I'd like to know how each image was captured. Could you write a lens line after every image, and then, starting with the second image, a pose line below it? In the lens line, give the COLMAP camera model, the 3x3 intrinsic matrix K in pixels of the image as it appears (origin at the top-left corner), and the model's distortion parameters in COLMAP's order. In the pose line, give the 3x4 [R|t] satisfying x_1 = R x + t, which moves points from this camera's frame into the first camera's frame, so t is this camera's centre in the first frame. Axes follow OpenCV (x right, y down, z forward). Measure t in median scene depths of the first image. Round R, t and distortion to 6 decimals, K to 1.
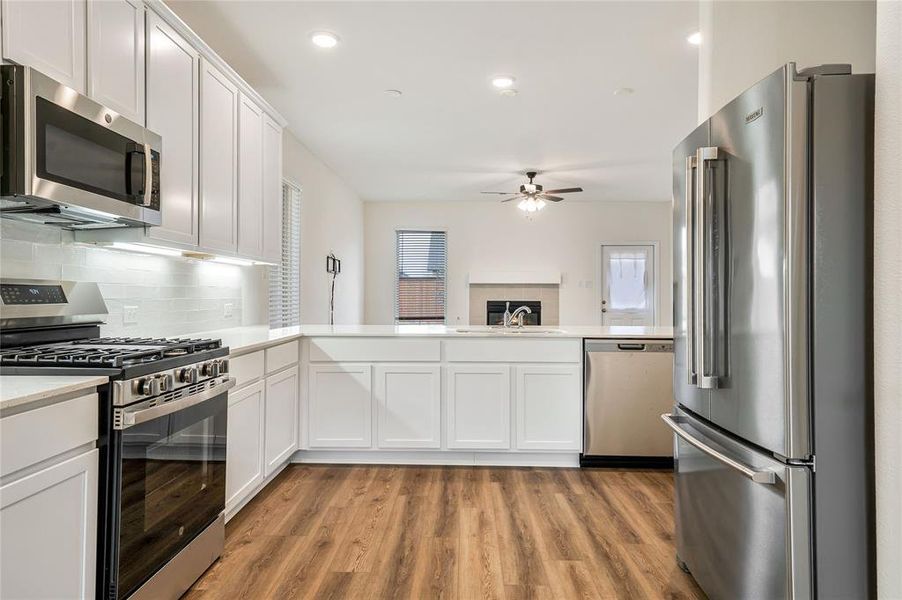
lens RADIAL K [[570.6, 0, 455.1], [0, 570.6, 297.5], [0, 0, 1]] dist [0.005913, 0.000654]
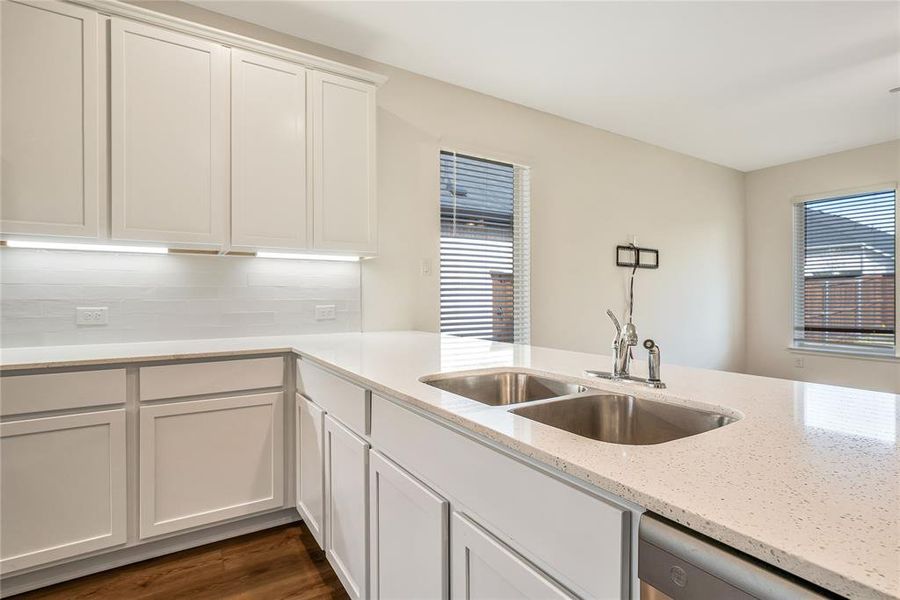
lens RADIAL K [[444.2, 0, 443.7], [0, 444.2, 296.7], [0, 0, 1]] dist [0.006798, -0.002563]
pose [[0.532549, -0.003638, -0.846391, 0.363832], [0.000657, 0.999992, -0.003885, 0.000431], [0.846399, 0.001513, 0.532548, 1.002568]]
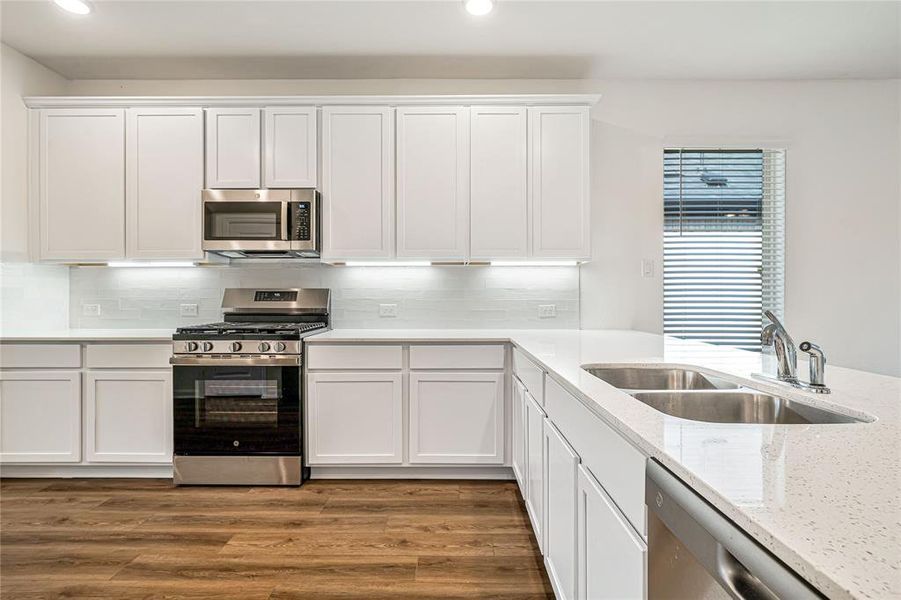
lens RADIAL K [[444.7, 0, 453.1], [0, 444.7, 297.1], [0, 0, 1]] dist [0.006798, -0.002563]
pose [[-0.001167, -0.003060, -0.999995, 0.506278], [-0.002884, 0.999991, -0.003057, 0.000168], [0.999995, 0.002881, -0.001175, 1.059162]]
